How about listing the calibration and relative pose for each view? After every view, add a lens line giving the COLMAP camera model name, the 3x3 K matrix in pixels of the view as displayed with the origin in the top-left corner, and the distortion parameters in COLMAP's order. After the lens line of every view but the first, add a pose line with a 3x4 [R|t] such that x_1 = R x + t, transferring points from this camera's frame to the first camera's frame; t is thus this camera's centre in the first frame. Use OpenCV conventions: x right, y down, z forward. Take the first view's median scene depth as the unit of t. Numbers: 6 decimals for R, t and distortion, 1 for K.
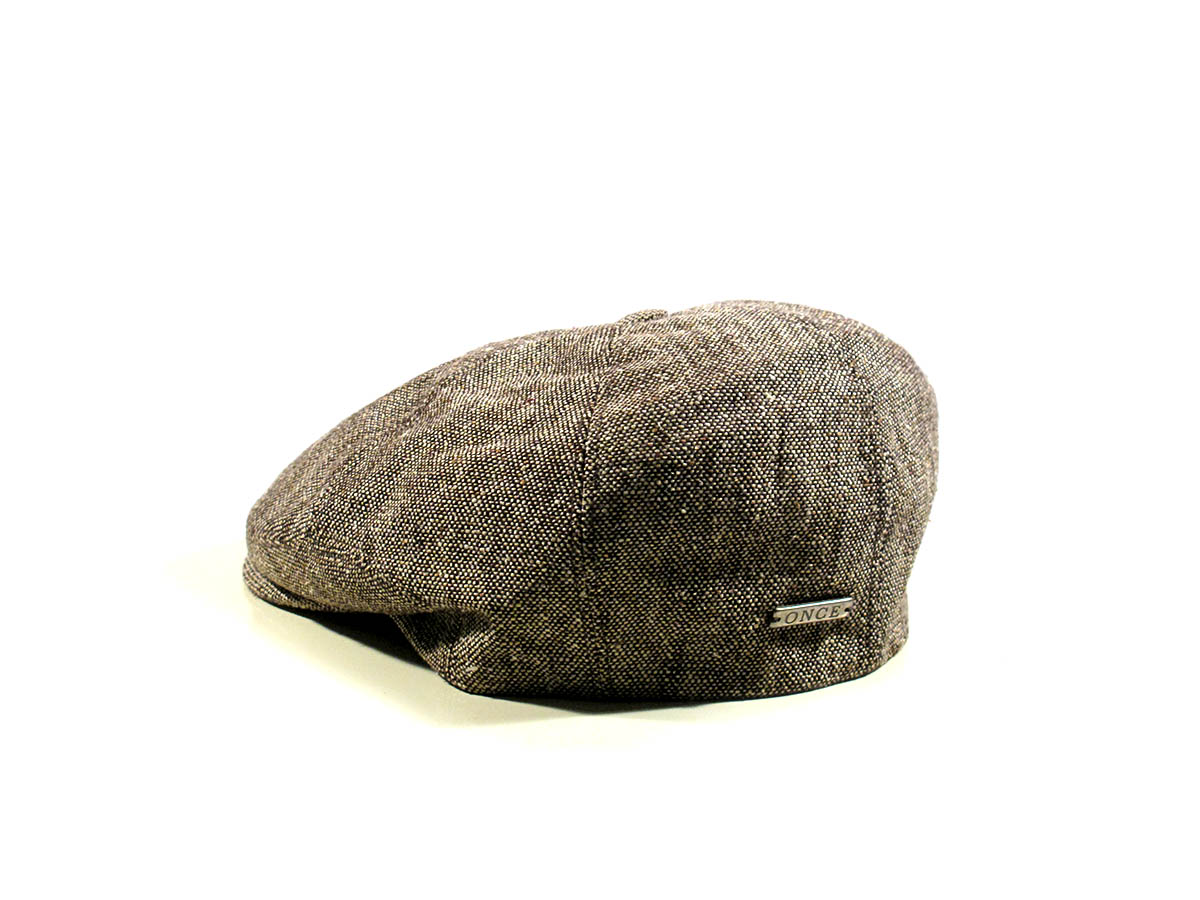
lens RADIAL K [[2503.8, 0, 599.8], [0, 2503.8, 448.8], [0, 0, 1]] dist [-0.077693, 0.000000]
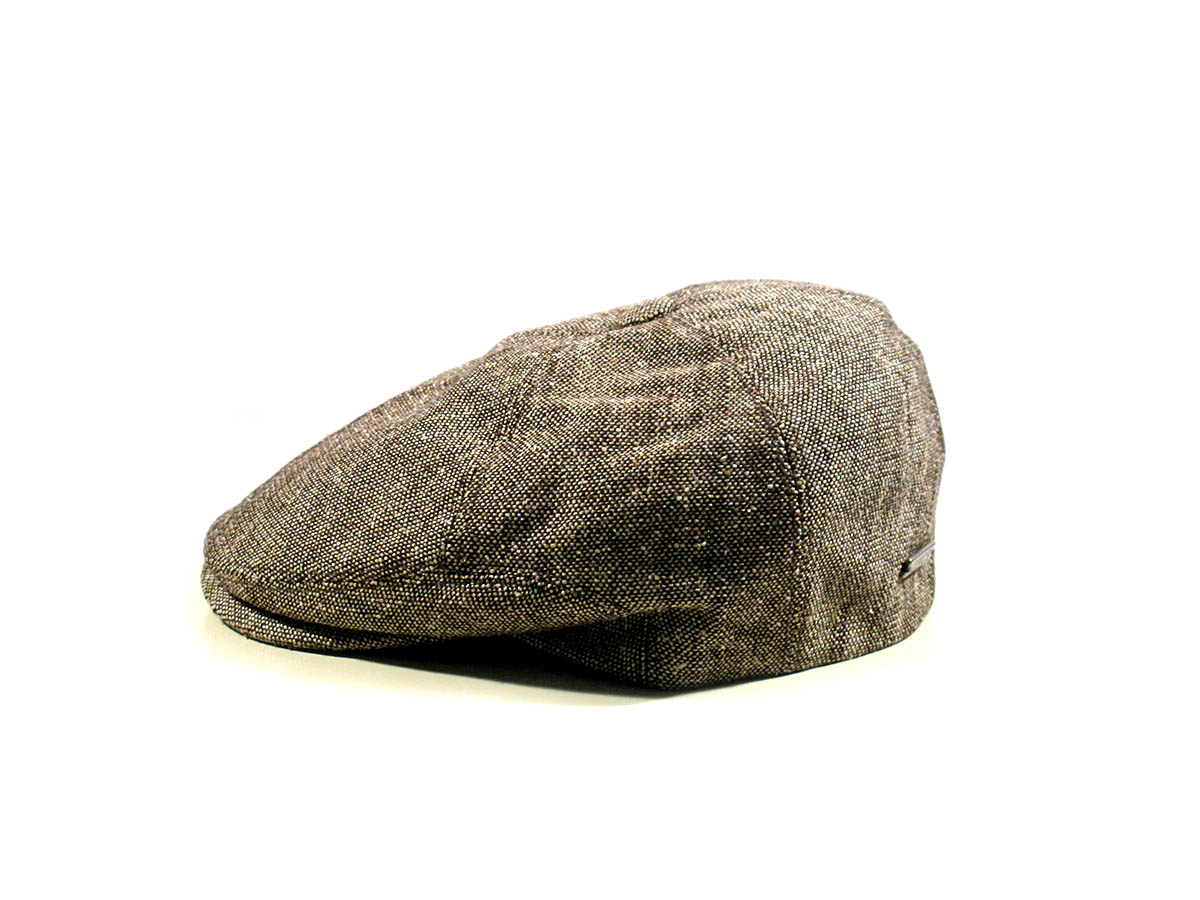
lens RADIAL K [[2503.8, 0, 598.9], [0, 2503.8, 451.1], [0, 0, 1]] dist [-0.077693, 0.000000]
pose [[0.828166, -0.131308, 0.544885, -0.618777], [0.127451, 0.990821, 0.045059, -0.047328], [-0.545800, 0.032130, 0.837299, 0.176588]]
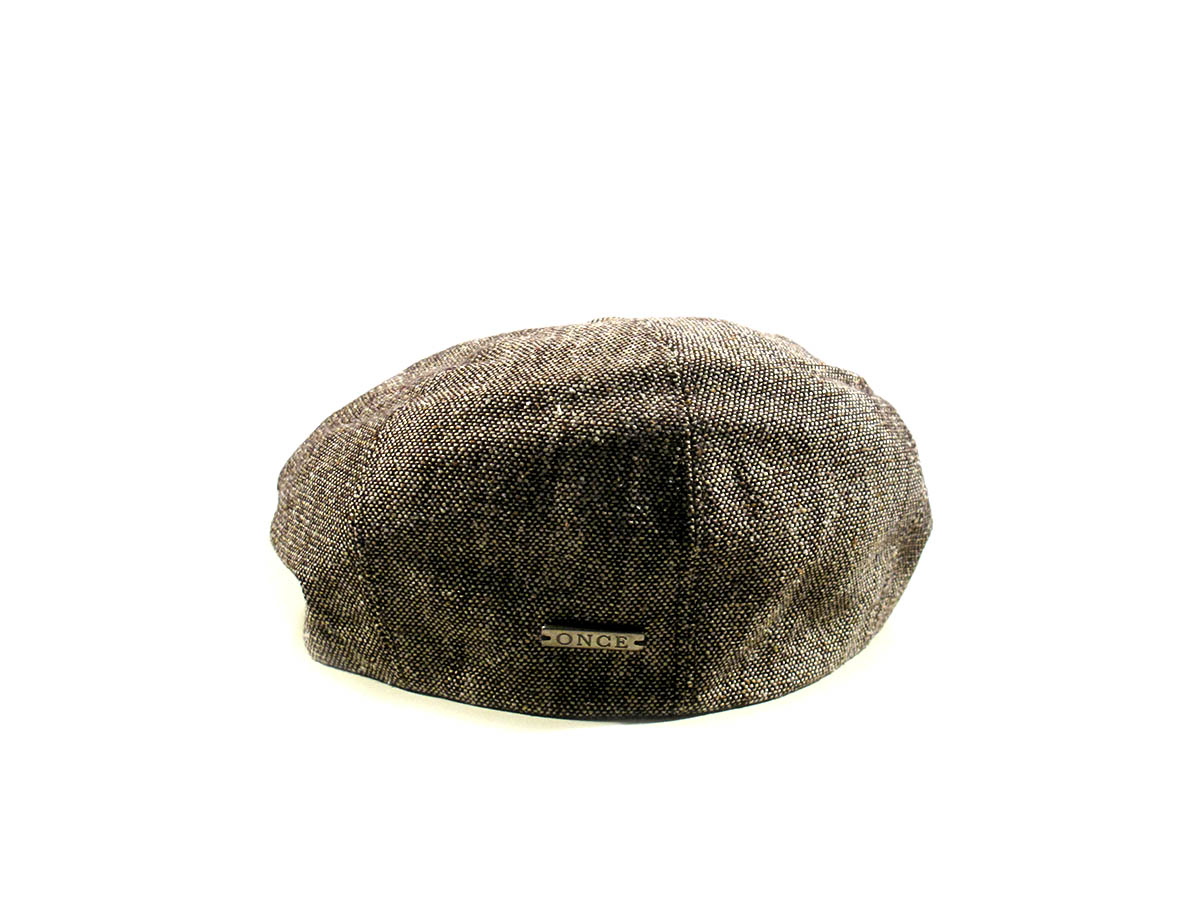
lens RADIAL K [[2503.8, 0, 599.9], [0, 2503.8, 451.2], [0, 0, 1]] dist [-0.077693, 0.000000]
pose [[0.836110, 0.132003, -0.532443, 0.602753], [-0.133258, 0.990417, 0.036284, -0.042362], [0.532130, 0.040615, 0.845688, 0.184764]]
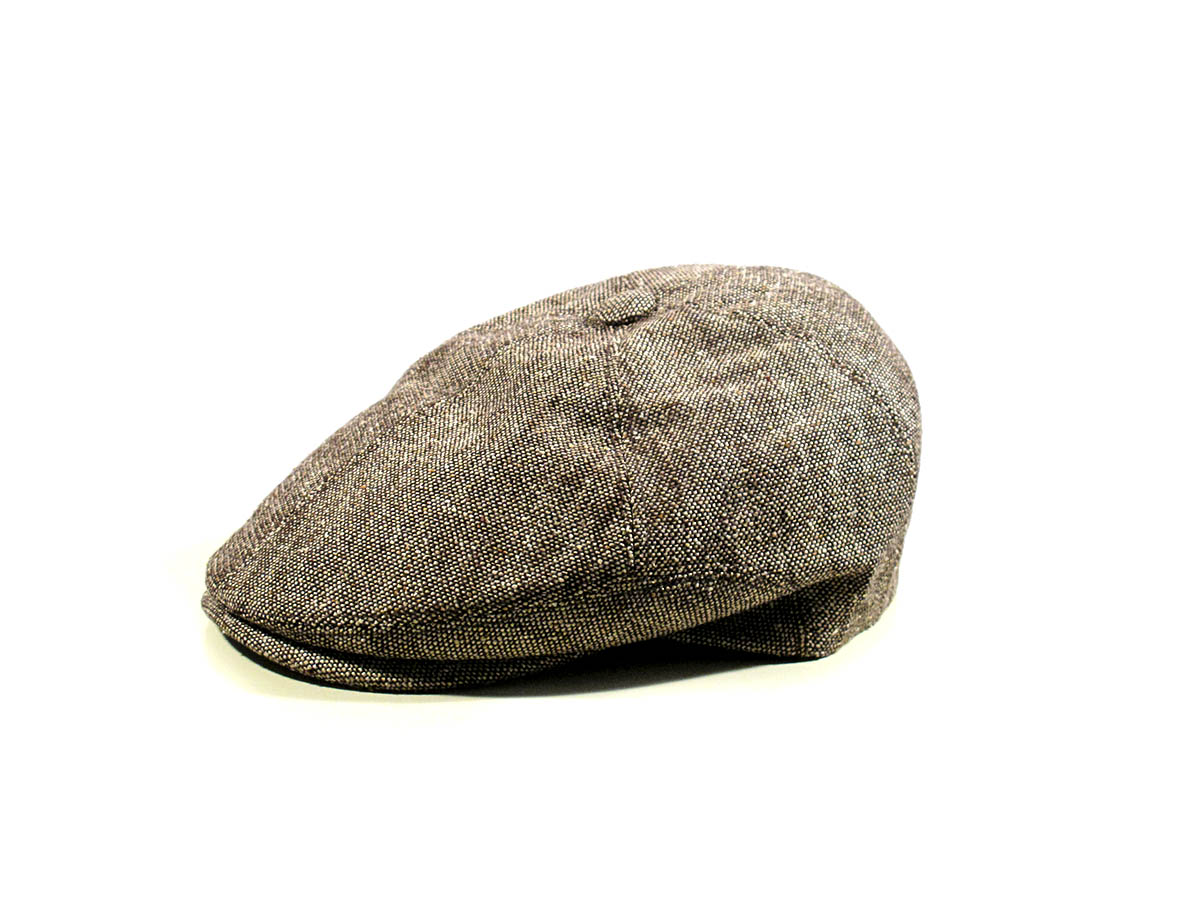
lens RADIAL K [[2503.8, 0, 600.3], [0, 2503.8, 448.6], [0, 0, 1]] dist [-0.077693, 0.000000]
pose [[0.346978, -0.218404, 0.912089, -1.036749], [0.206171, 0.966481, 0.152996, -0.169258], [-0.914932, 0.134960, 0.380376, 0.685376]]
